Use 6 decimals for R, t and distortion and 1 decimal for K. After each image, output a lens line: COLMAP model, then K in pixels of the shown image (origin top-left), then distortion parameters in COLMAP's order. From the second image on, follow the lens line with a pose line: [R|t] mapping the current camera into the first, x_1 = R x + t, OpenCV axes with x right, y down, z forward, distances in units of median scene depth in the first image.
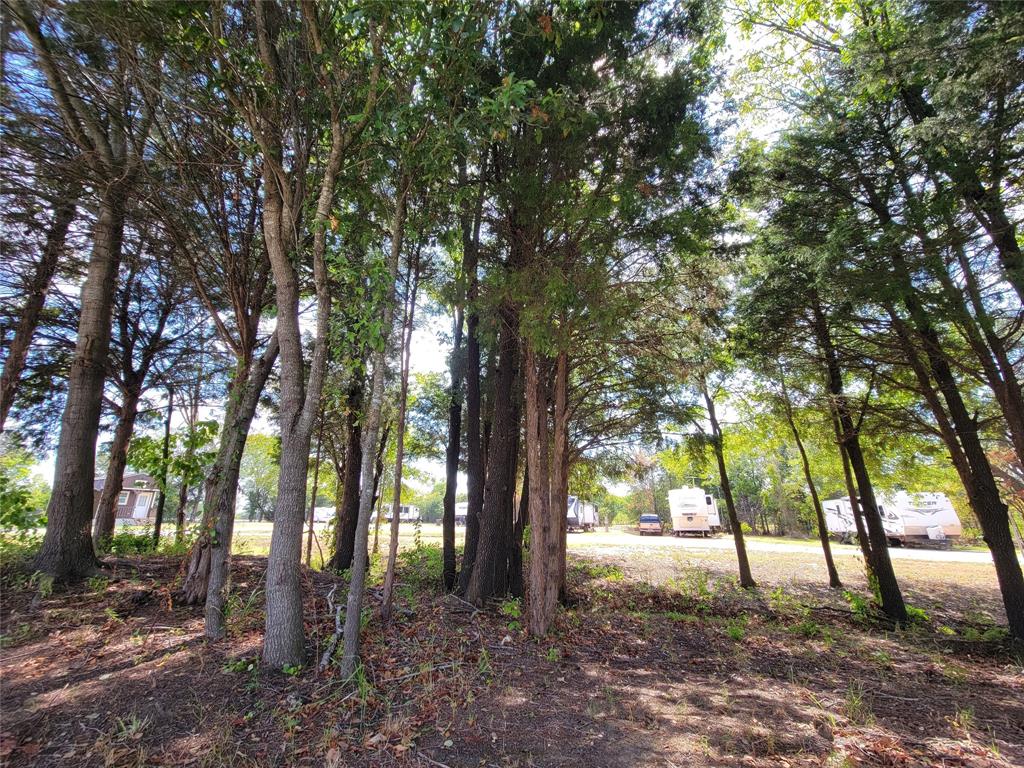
lens RADIAL K [[420.8, 0, 512.0], [0, 420.8, 384.0], [0, 0, 1]] dist [-0.001125, -0.000441]
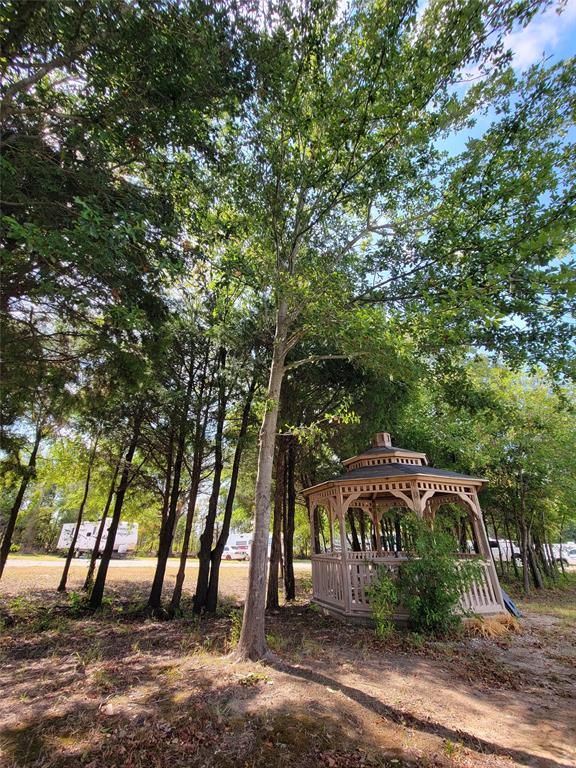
lens RADIAL K [[315.6, 0, 288.0], [0, 315.6, 384.0], [0, 0, 1]] dist [-0.001125, -0.000441]
pose [[0.352257, 0.422359, 0.835181, -0.185048], [-0.300941, 0.896104, -0.326240, -0.034857], [-0.886200, -0.136420, 0.442764, -0.072598]]
